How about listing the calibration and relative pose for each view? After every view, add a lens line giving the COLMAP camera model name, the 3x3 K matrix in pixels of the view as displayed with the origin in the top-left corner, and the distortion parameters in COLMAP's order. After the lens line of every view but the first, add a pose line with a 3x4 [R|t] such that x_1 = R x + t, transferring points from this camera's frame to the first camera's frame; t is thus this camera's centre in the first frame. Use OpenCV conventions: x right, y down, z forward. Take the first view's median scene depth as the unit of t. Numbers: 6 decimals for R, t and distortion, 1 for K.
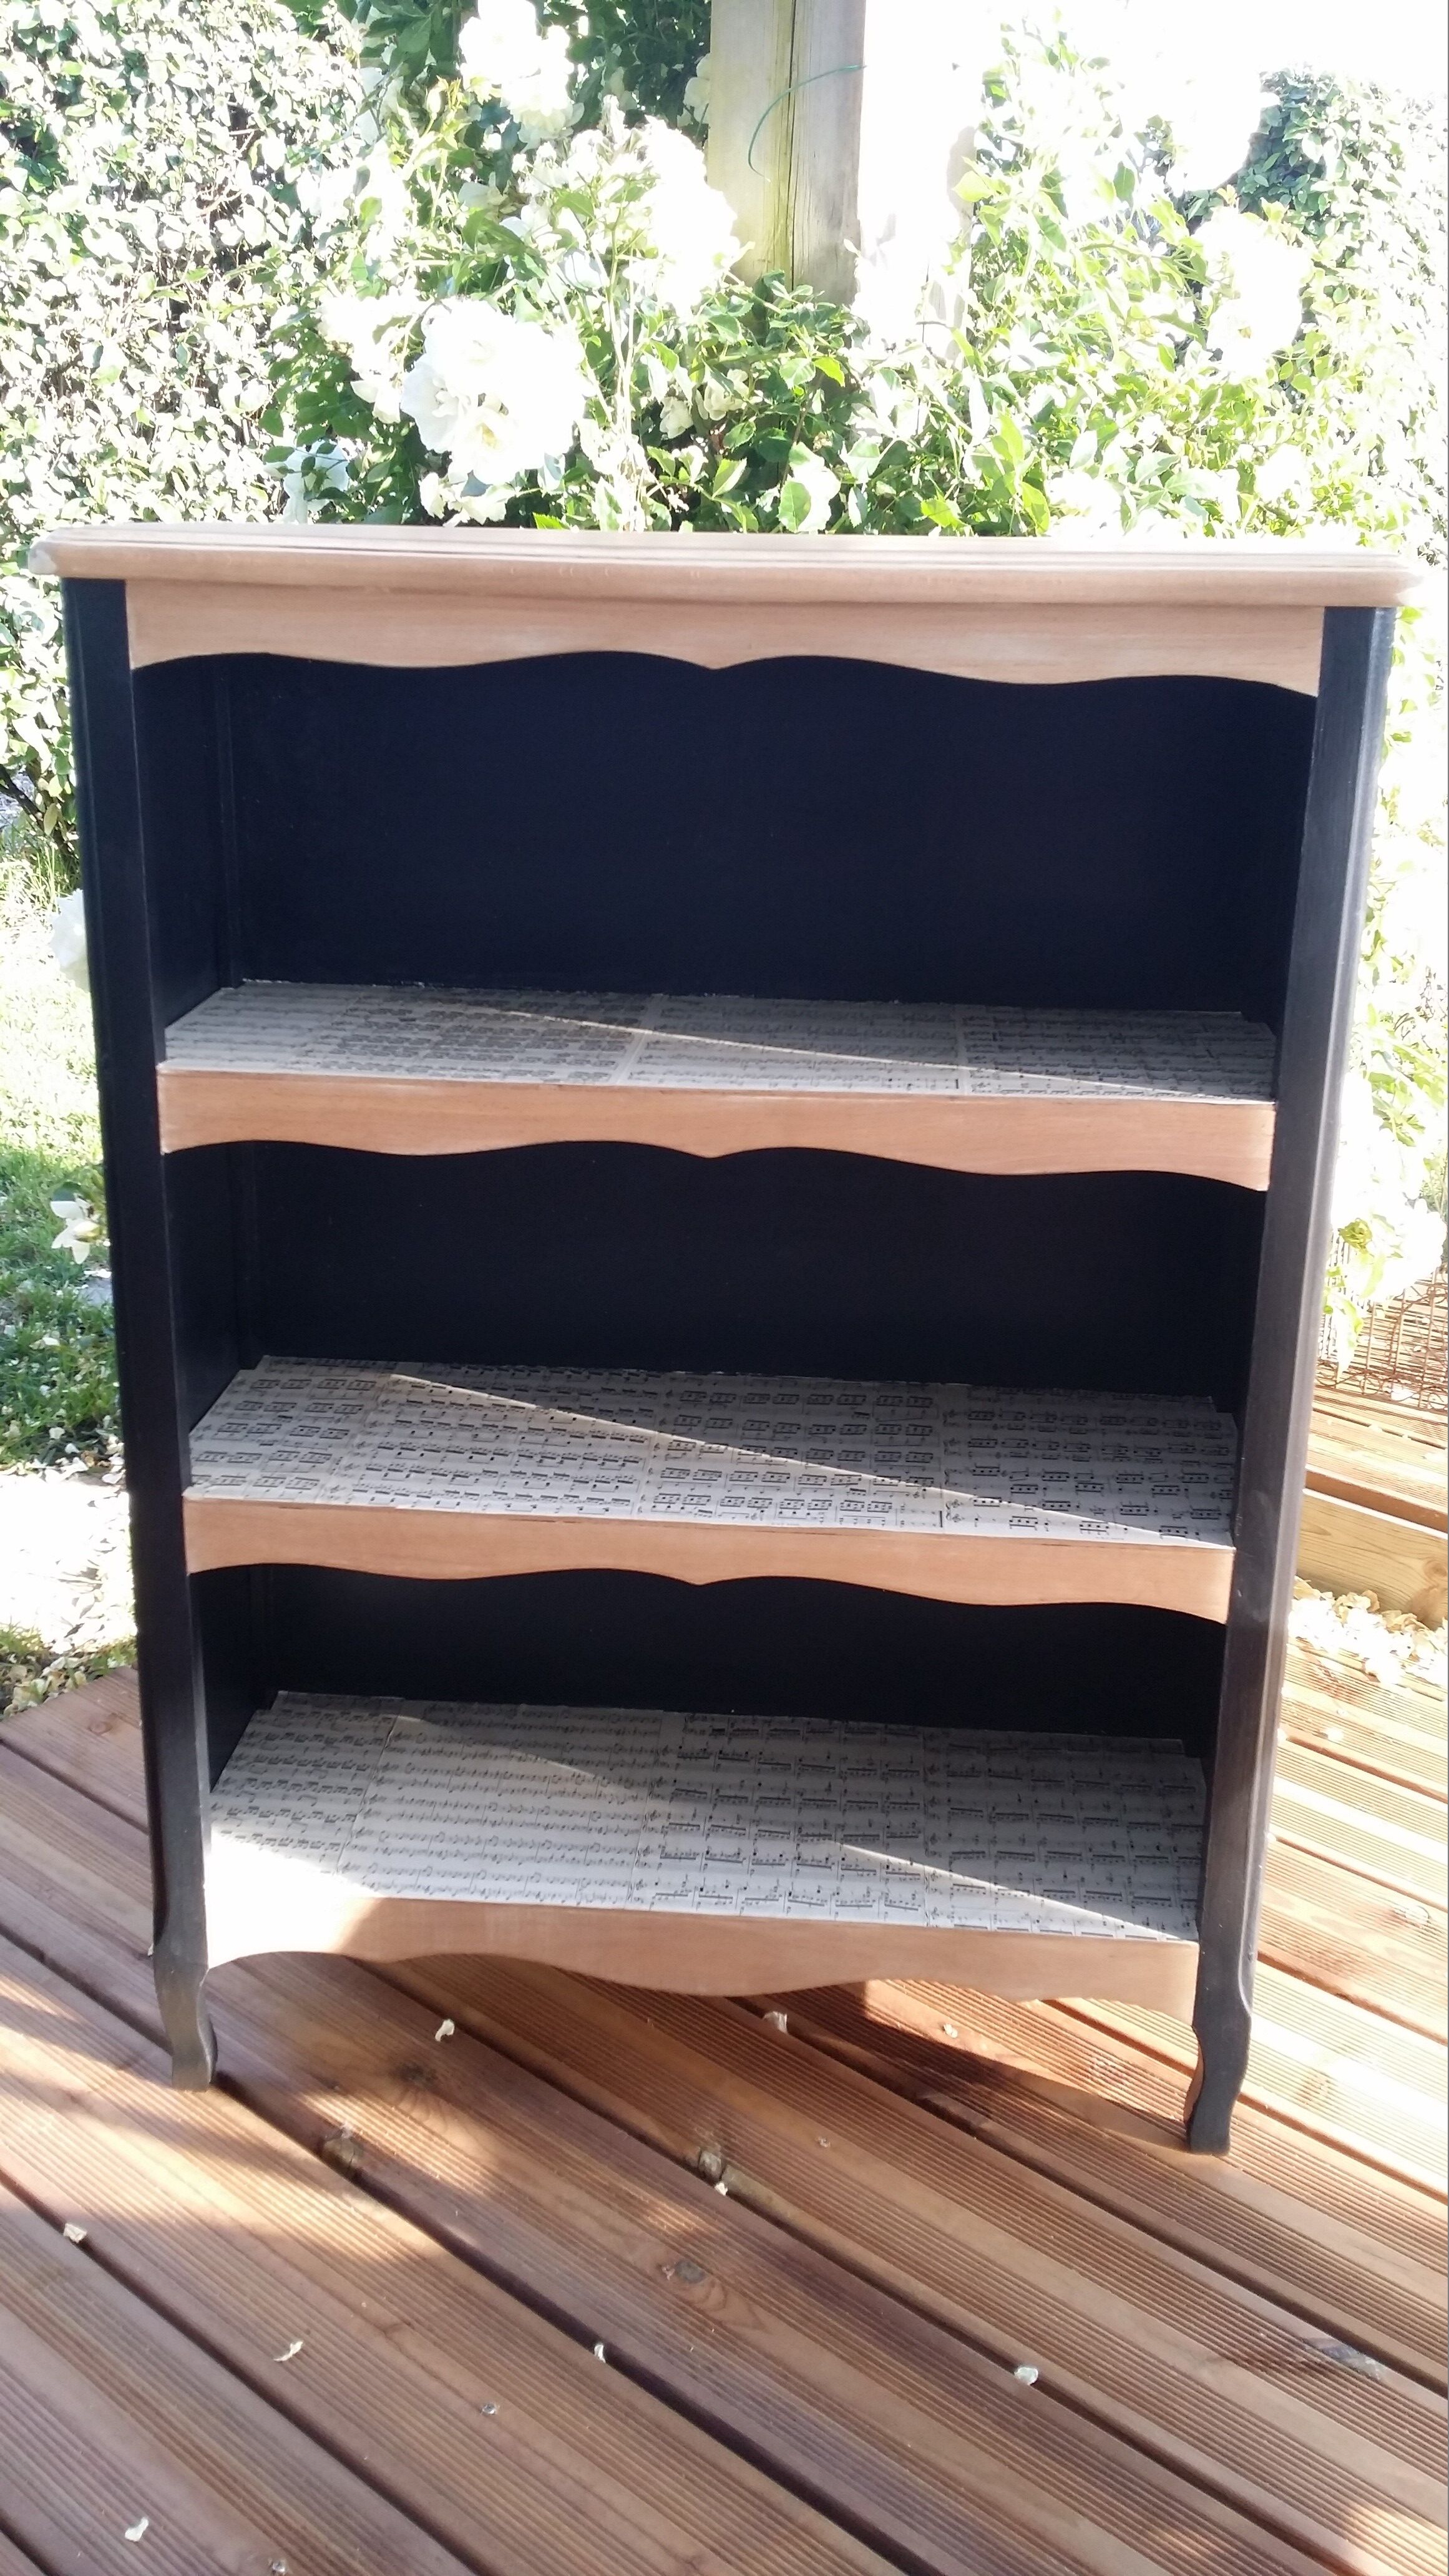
lens RADIAL K [[2246.6, 0, 735.7], [0, 2246.6, 1247.1], [0, 0, 1]] dist [0.156010, -0.402957]
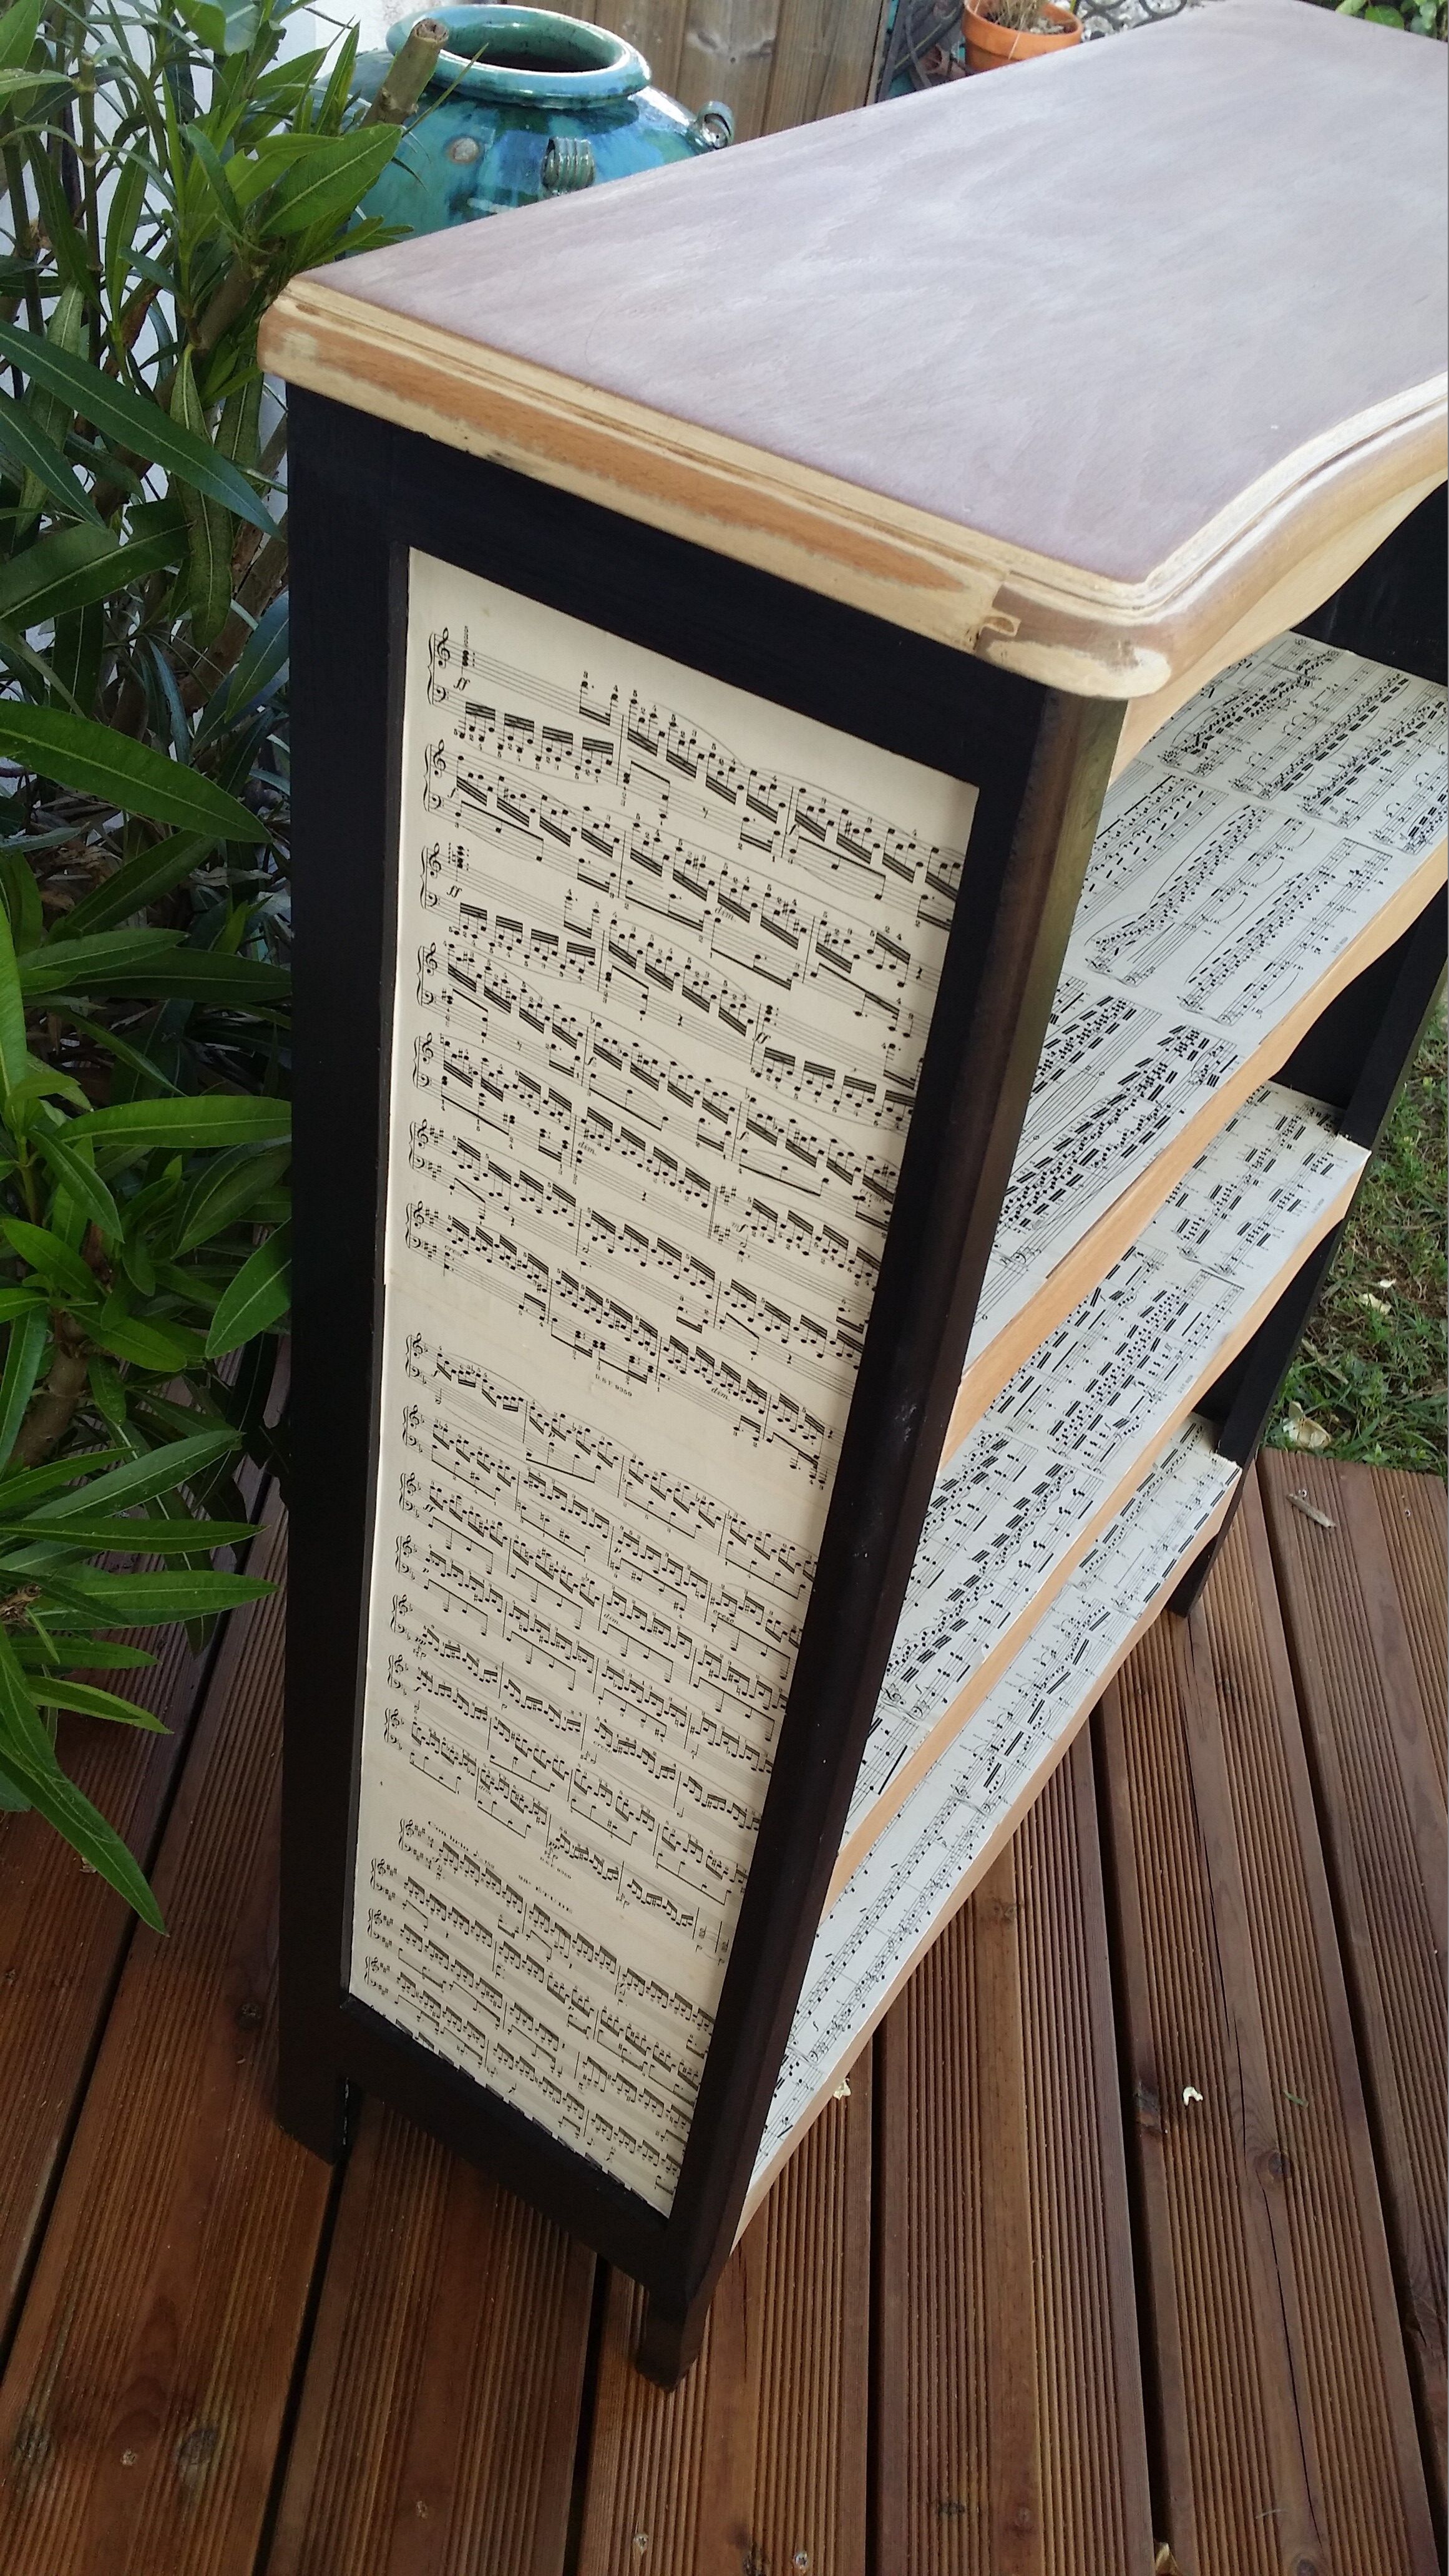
lens RADIAL K [[2287.8, 0, 725.4], [0, 2287.8, 1249.8], [0, 0, 1]] dist [0.104983, -0.224914]
pose [[0.483040, -0.525633, 0.700273, -0.589257], [0.161806, 0.839577, 0.518584, -0.365164], [-0.860518, -0.137188, 0.490599, 0.661503]]
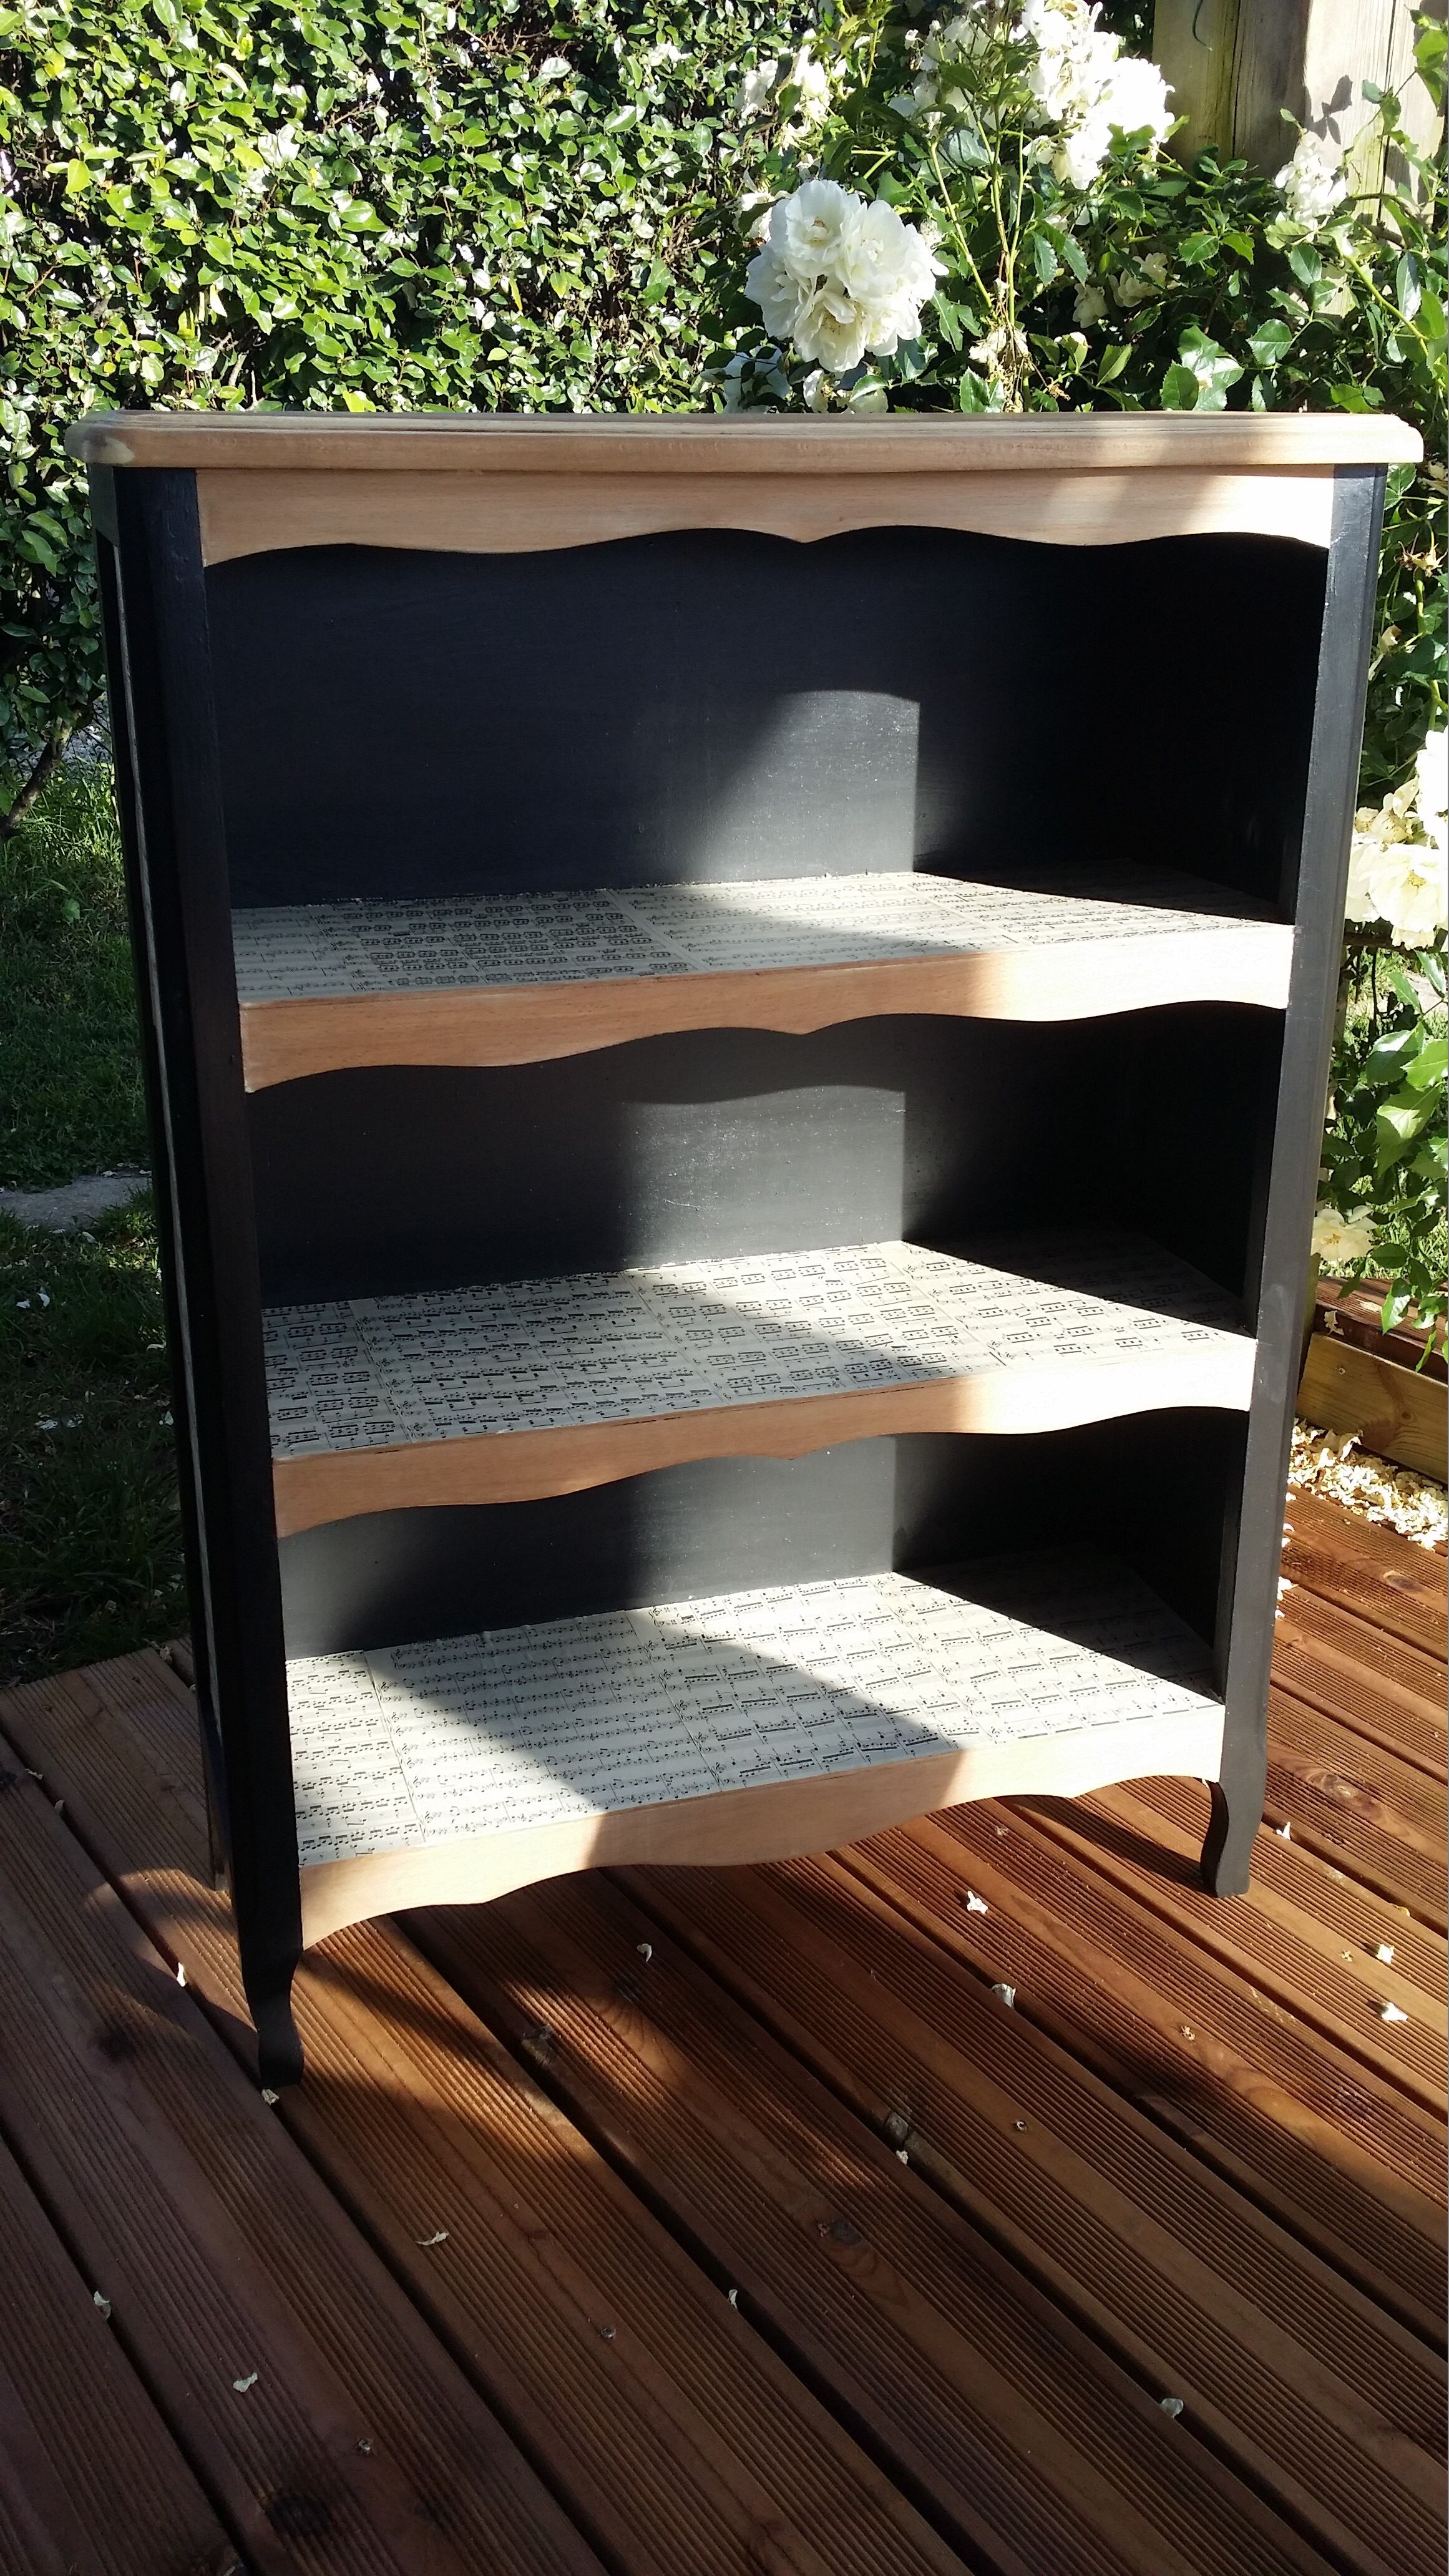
lens RADIAL K [[2287.8, 0, 725.4], [0, 2287.8, 1249.8], [0, 0, 1]] dist [0.104983, -0.224914]
pose [[0.931871, -0.138788, 0.335193, -0.345446], [0.125879, 0.990226, 0.060051, -0.008762], [-0.340251, -0.013766, 0.940234, 0.038418]]
